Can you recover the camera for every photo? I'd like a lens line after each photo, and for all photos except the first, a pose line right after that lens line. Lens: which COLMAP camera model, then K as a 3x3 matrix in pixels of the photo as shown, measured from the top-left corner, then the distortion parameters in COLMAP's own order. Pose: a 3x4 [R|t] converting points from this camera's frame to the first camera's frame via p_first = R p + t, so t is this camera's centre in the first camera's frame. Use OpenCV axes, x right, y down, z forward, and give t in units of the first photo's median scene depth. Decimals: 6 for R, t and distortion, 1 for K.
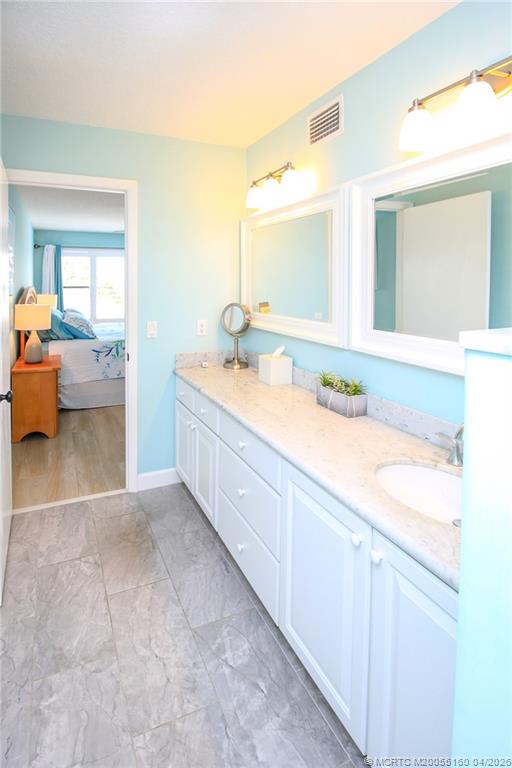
lens RADIAL K [[417.6, 0, 252.3], [0, 417.6, 383.1], [0, 0, 1]] dist [-0.004626, -0.003521]
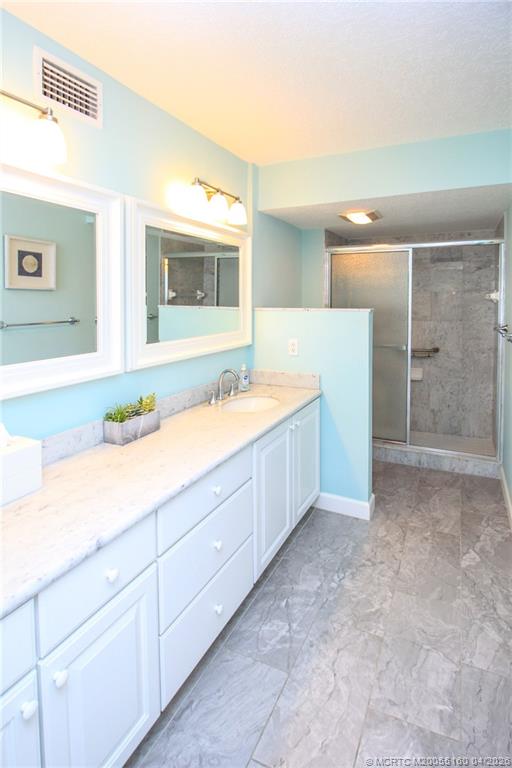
lens RADIAL K [[417.6, 0, 252.3], [0, 417.6, 383.1], [0, 0, 1]] dist [-0.004626, -0.003521]
pose [[-0.630948, -0.157038, 0.759766, -0.744785], [0.188412, 0.918967, 0.346411, -0.355017], [-0.752599, 0.361716, -0.550232, 1.436478]]
